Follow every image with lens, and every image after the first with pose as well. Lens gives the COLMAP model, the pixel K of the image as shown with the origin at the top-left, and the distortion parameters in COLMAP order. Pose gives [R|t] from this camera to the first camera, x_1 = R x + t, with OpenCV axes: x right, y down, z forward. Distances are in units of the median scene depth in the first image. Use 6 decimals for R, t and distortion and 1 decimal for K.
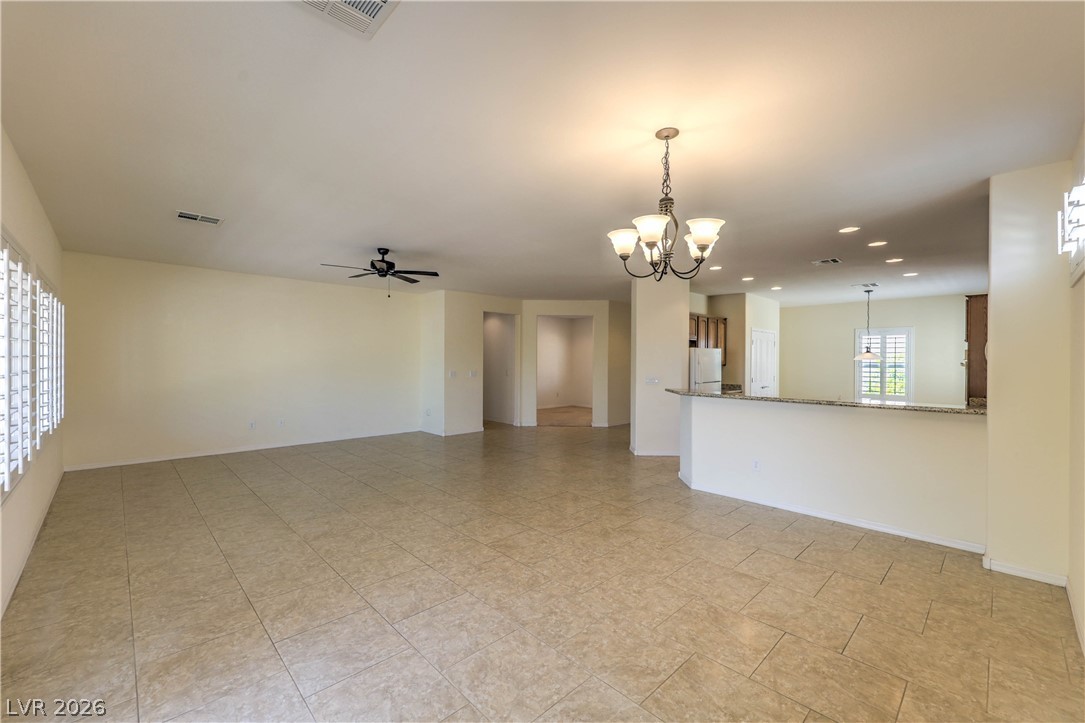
lens RADIAL K [[442.3, 0, 548.9], [0, 442.3, 361.2], [0, 0, 1]] dist [0.007510, -0.000753]
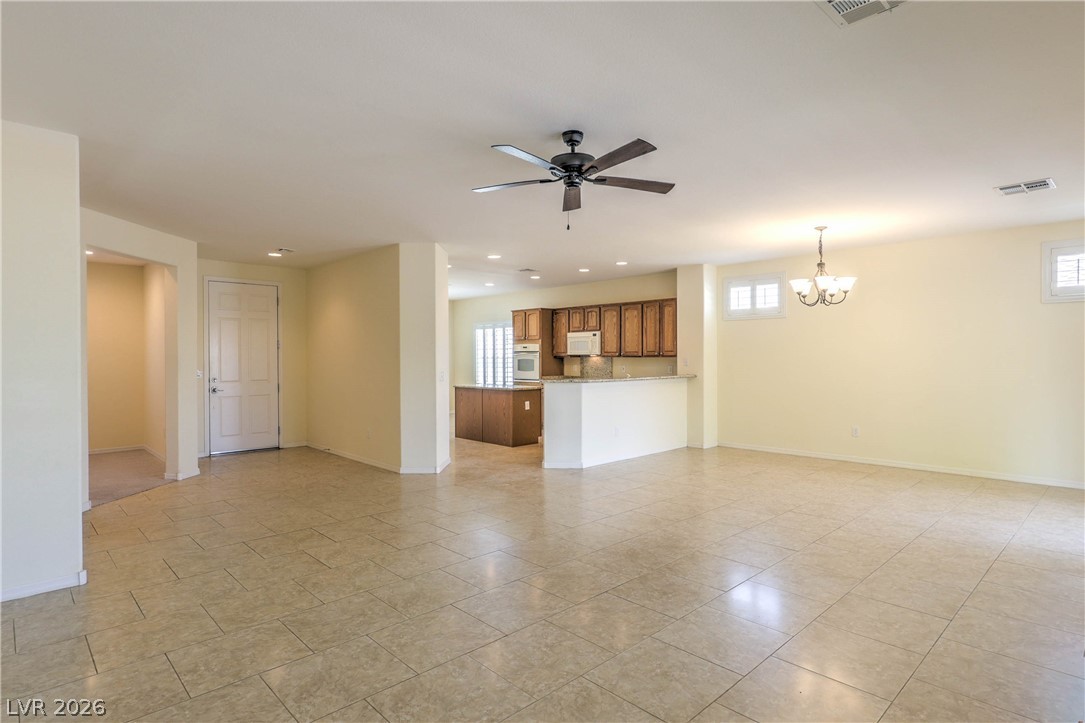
lens RADIAL K [[560.9, 0, 549.1], [0, 560.9, 360.7], [0, 0, 1]] dist [0.005212, 0.000200]
pose [[0.019778, -0.016118, 0.999674, -1.240117], [0.006428, 0.999851, 0.015994, -0.001157], [-0.999784, 0.006109, 0.019879, 1.227667]]
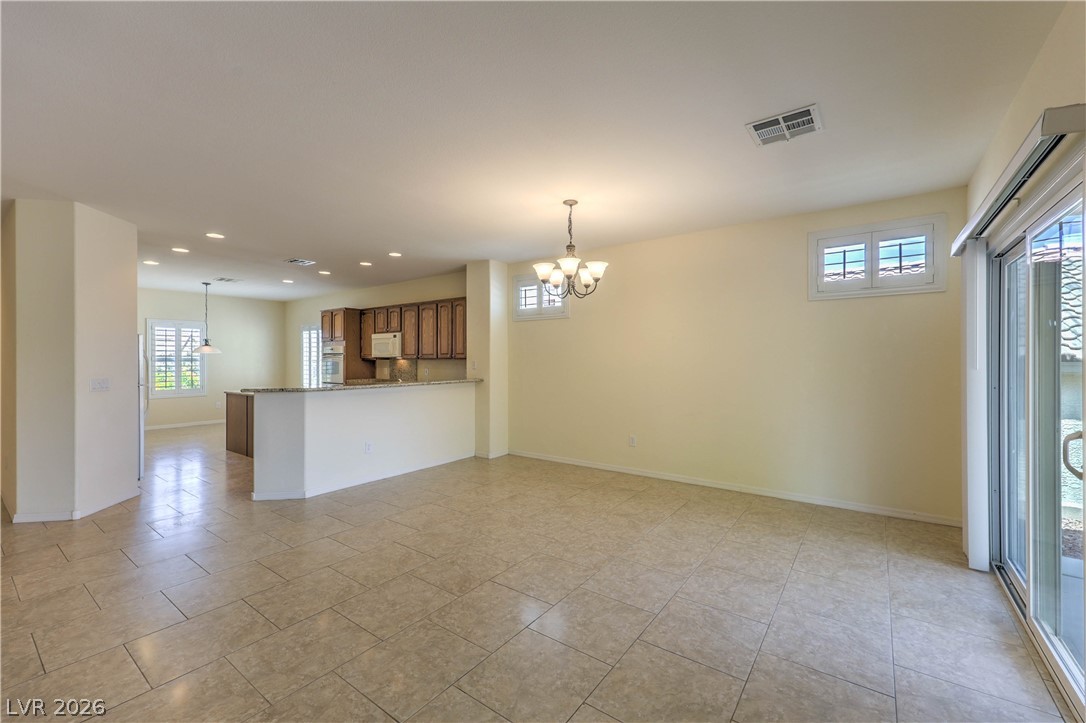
lens RADIAL K [[442.7, 0, 540.9], [0, 442.7, 359.4], [0, 0, 1]] dist [0.007510, -0.000753]
pose [[-0.147761, -0.008789, 0.988984, -0.717619], [0.002138, 0.999955, 0.009206, 0.006569], [-0.989021, 0.003475, -0.147736, 0.776792]]
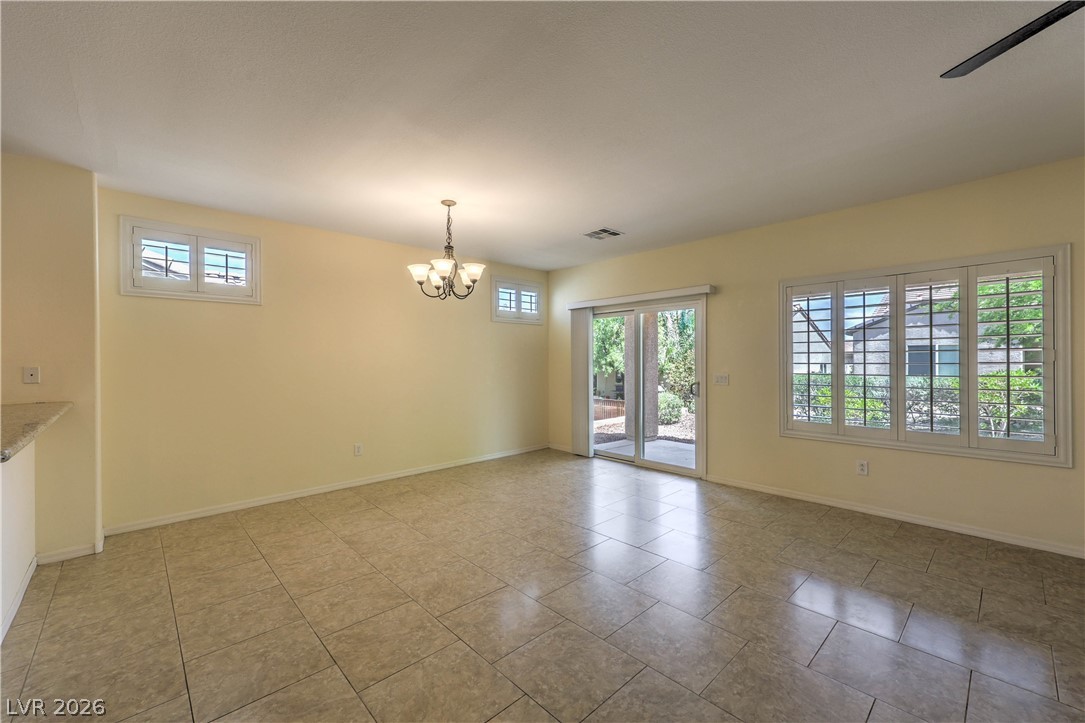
lens RADIAL K [[442.3, 0, 548.1], [0, 442.3, 362.4], [0, 0, 1]] dist [0.007510, -0.000753]
pose [[-0.999685, -0.000485, 0.025087, -0.064113], [-0.000363, 0.999988, 0.004863, 0.013556], [-0.025089, 0.004852, -0.999673, 1.463915]]
